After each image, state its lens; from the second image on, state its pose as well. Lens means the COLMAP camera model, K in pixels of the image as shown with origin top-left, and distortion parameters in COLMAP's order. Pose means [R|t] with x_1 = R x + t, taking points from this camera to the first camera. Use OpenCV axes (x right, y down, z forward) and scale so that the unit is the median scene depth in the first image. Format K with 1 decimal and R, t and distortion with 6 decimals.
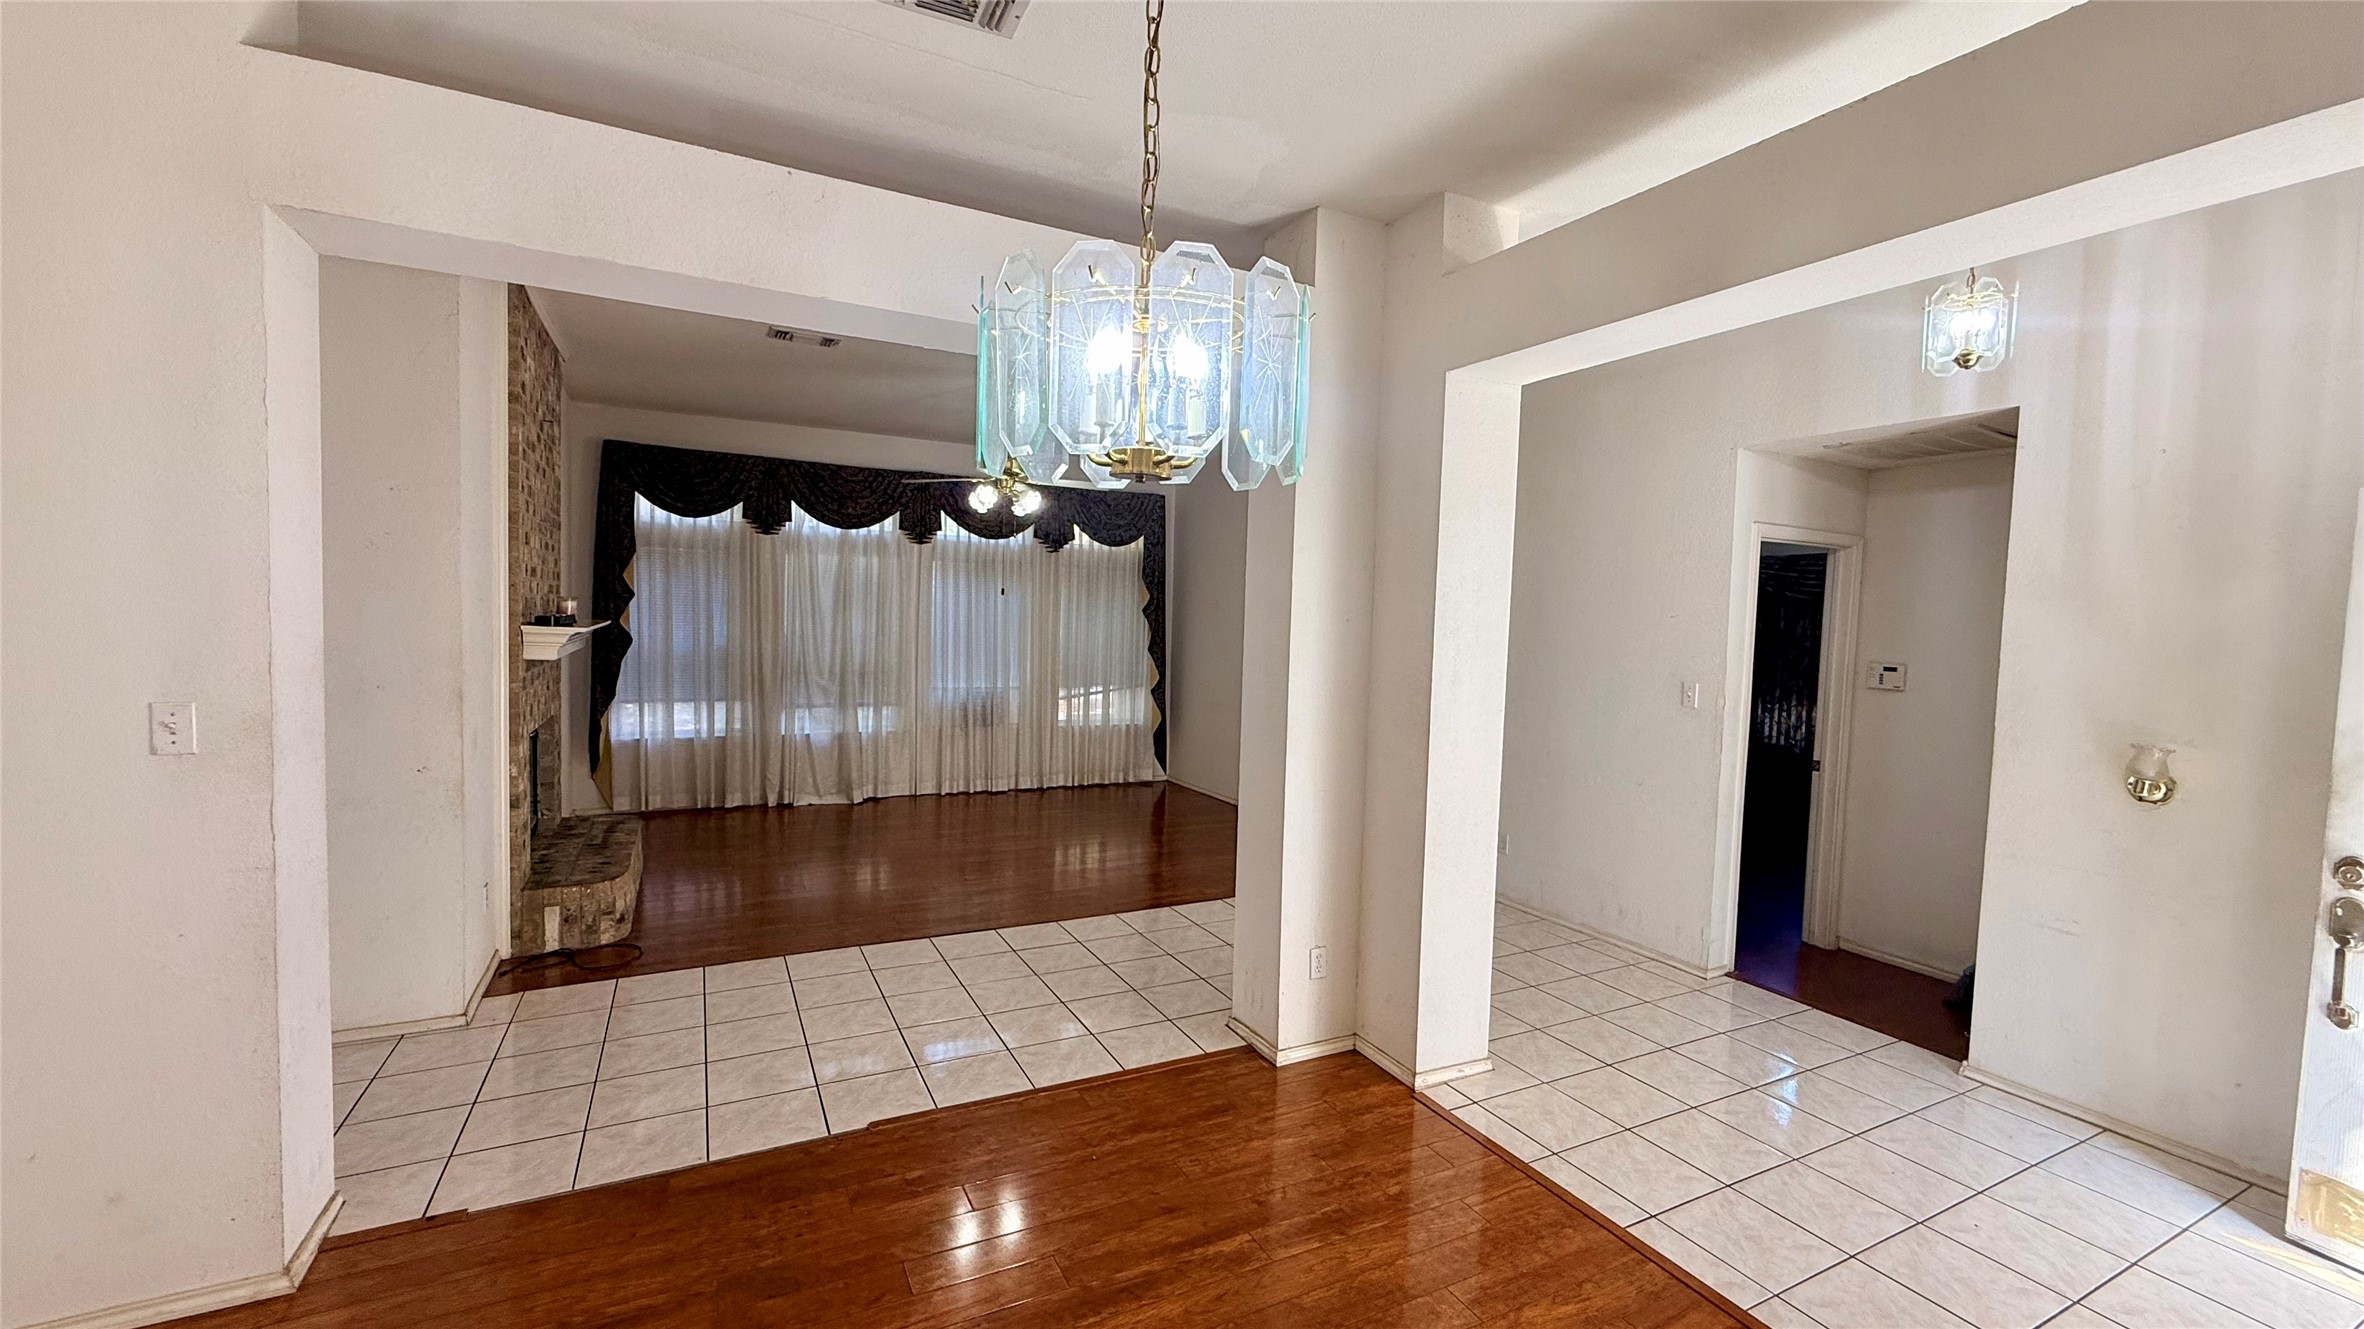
lens RADIAL K [[942.8, 0, 1175.4], [0, 942.8, 671.0], [0, 0, 1]] dist [-0.002403, -0.000019]
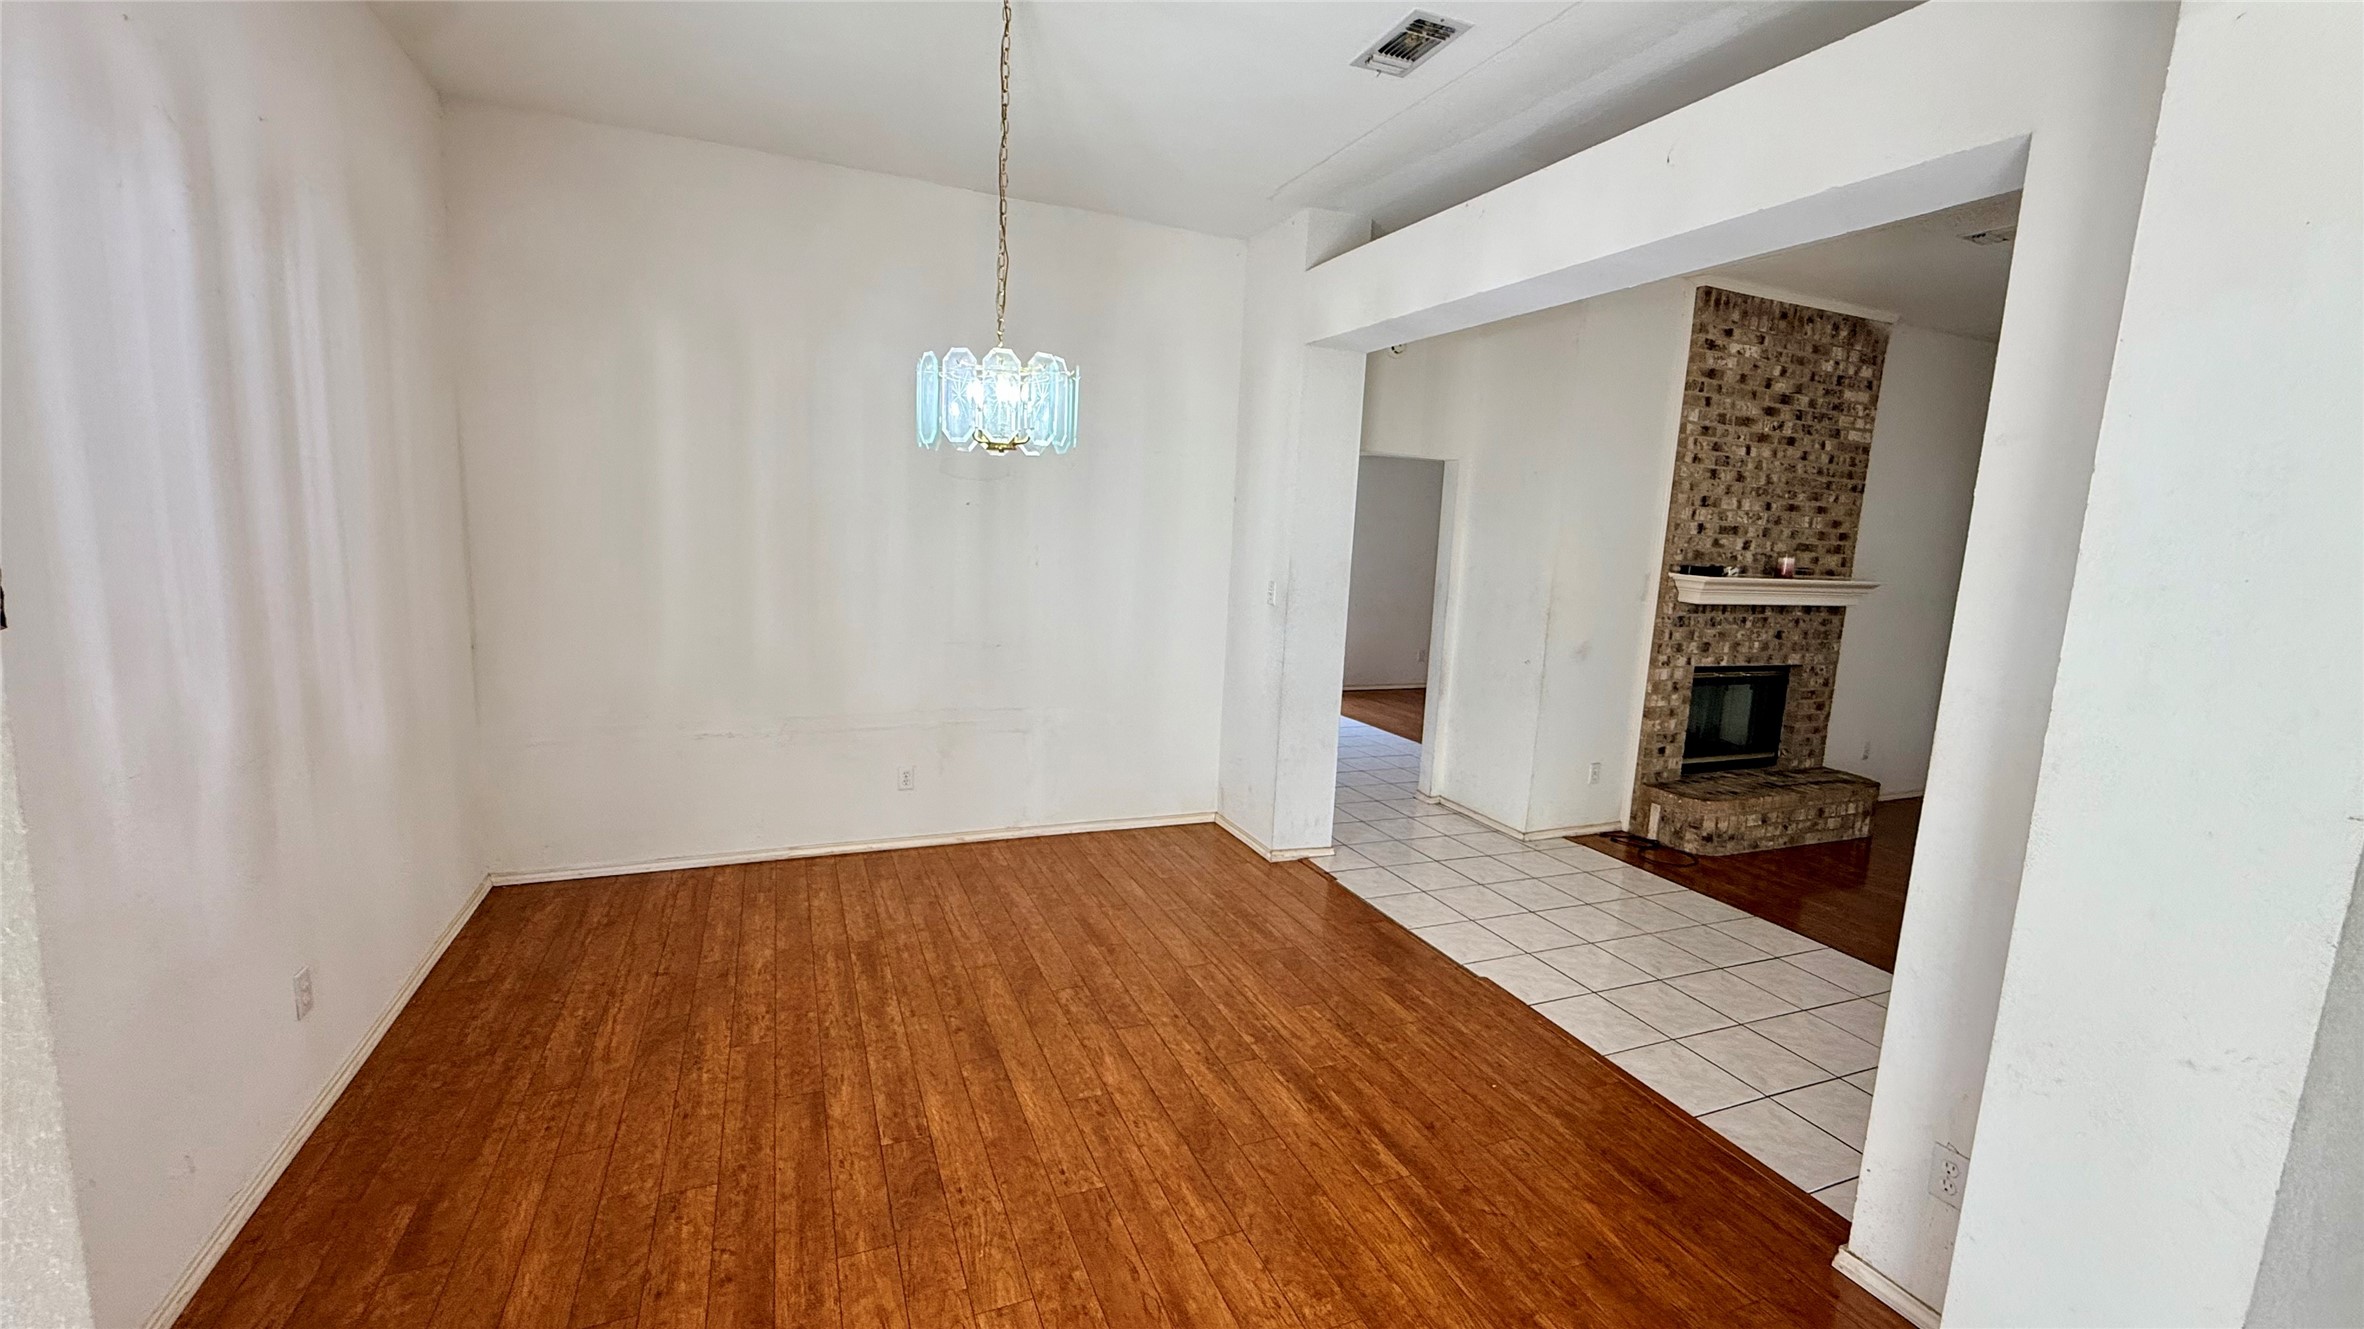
lens RADIAL K [[942.8, 0, 1175.5], [0, 942.8, 663.2], [0, 0, 1]] dist [-0.002403, -0.000019]
pose [[-0.078130, 0.111003, -0.990744, 0.340641], [-0.107972, 0.986994, 0.119097, -0.005231], [0.991079, 0.116277, -0.065129, 0.257944]]
